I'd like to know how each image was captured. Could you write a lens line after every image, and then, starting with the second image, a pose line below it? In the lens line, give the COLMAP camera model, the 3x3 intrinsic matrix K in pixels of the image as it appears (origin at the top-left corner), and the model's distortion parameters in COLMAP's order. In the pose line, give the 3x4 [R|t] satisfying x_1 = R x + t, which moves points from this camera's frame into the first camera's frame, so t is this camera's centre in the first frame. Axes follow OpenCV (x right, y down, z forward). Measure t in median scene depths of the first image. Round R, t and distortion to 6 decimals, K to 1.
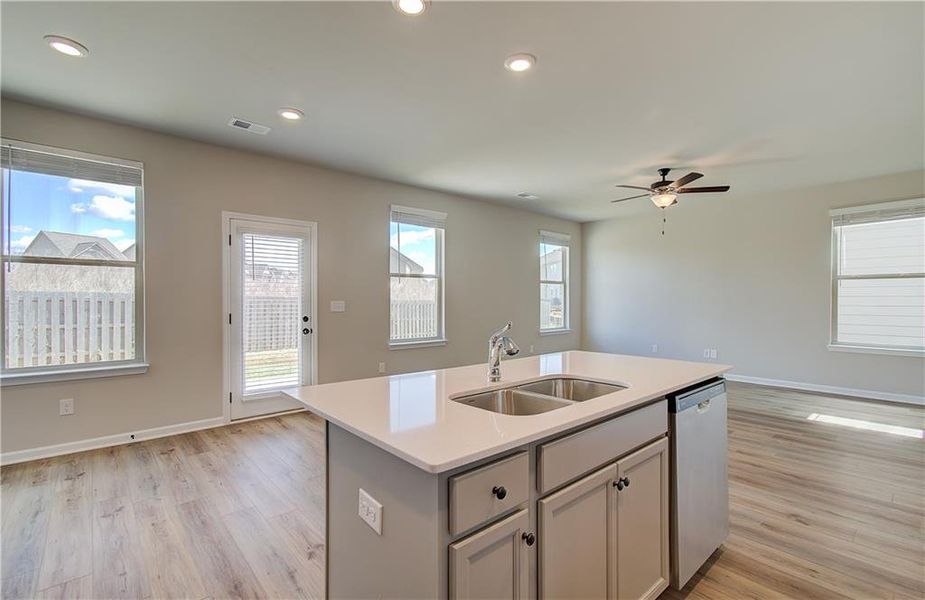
lens RADIAL K [[410.1, 0, 465.4], [0, 410.1, 296.9], [0, 0, 1]] dist [0.005298, 0.001240]
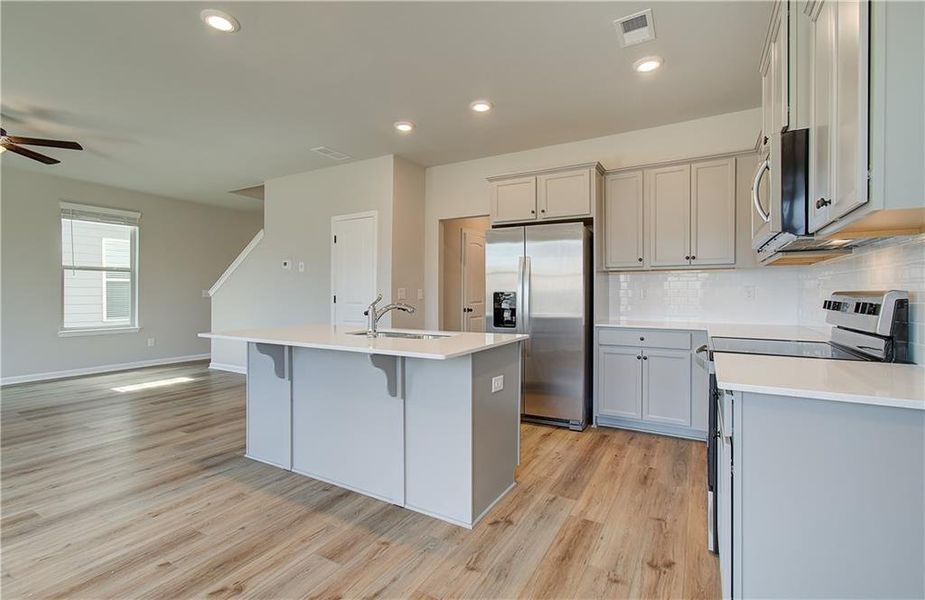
lens RADIAL K [[410.1, 0, 465.1], [0, 410.1, 294.3], [0, 0, 1]] dist [0.005298, 0.001240]
pose [[-0.312304, -0.000483, 0.949982, -0.505788], [-0.006207, 0.999980, -0.001532, 0.020107], [-0.949962, -0.006375, -0.312301, 0.427519]]
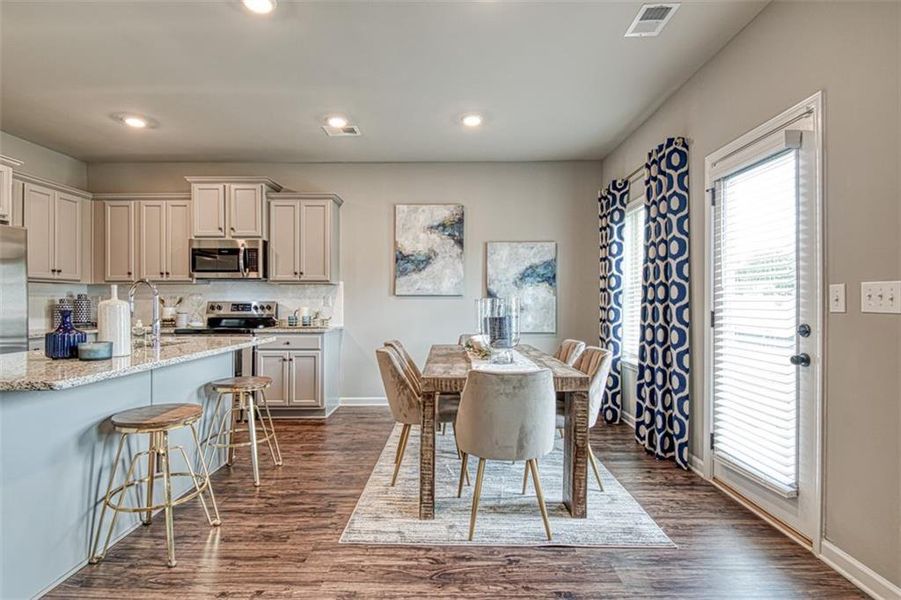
lens RADIAL K [[445.6, 0, 448.9], [0, 445.6, 302.0], [0, 0, 1]] dist [0.015929, -0.003154]
pose [[-0.681844, 0.002318, -0.731494, 0.200852], [0.003779, 0.999993, -0.000353, 0.017067], [0.731488, -0.003005, -0.681848, 1.030996]]
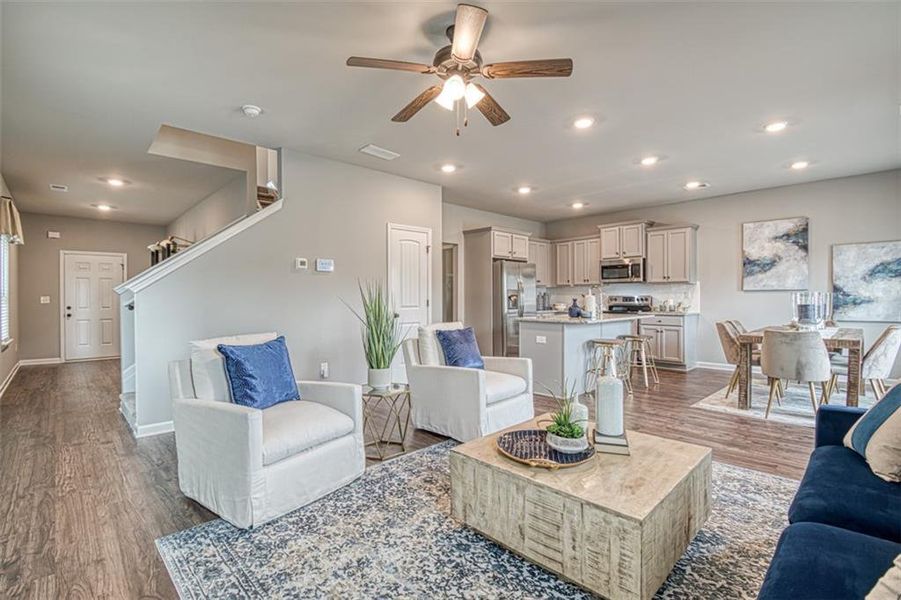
lens RADIAL K [[417.1, 0, 436.4], [0, 417.1, 298.3], [0, 0, 1]] dist [-0.001729, -0.010291]
pose [[-0.999970, 0.007755, 0.000333, 0.505201], [0.007755, 0.999969, -0.001167, 0.019417], [-0.000342, -0.001164, -0.999999, 1.561922]]
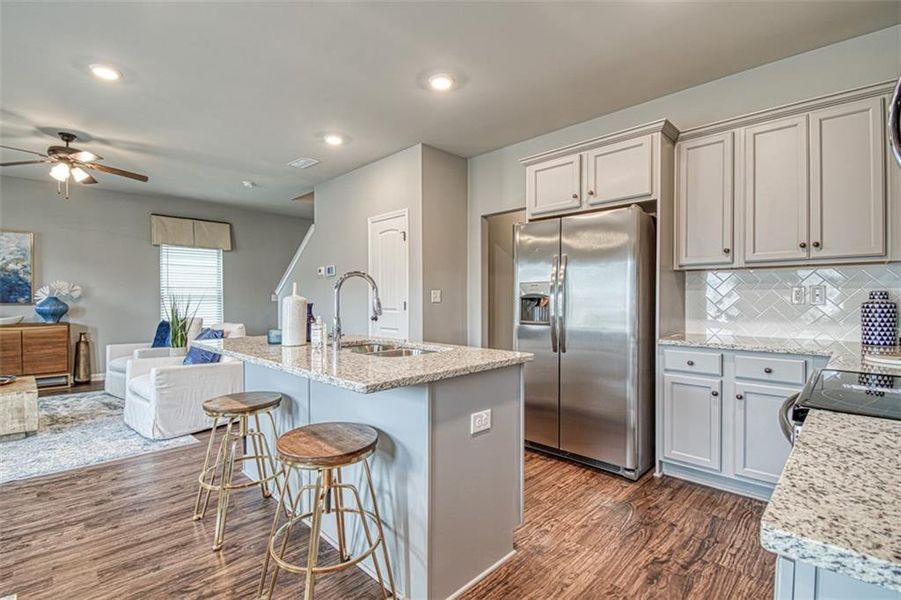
lens RADIAL K [[417.1, 0, 447.6], [0, 417.1, 303.8], [0, 0, 1]] dist [-0.001729, -0.010291]
pose [[-0.056396, -0.009432, 0.998364, -0.422124], [-0.003745, 0.999950, 0.009235, 0.017407], [-0.998401, -0.003218, -0.056429, 0.286748]]
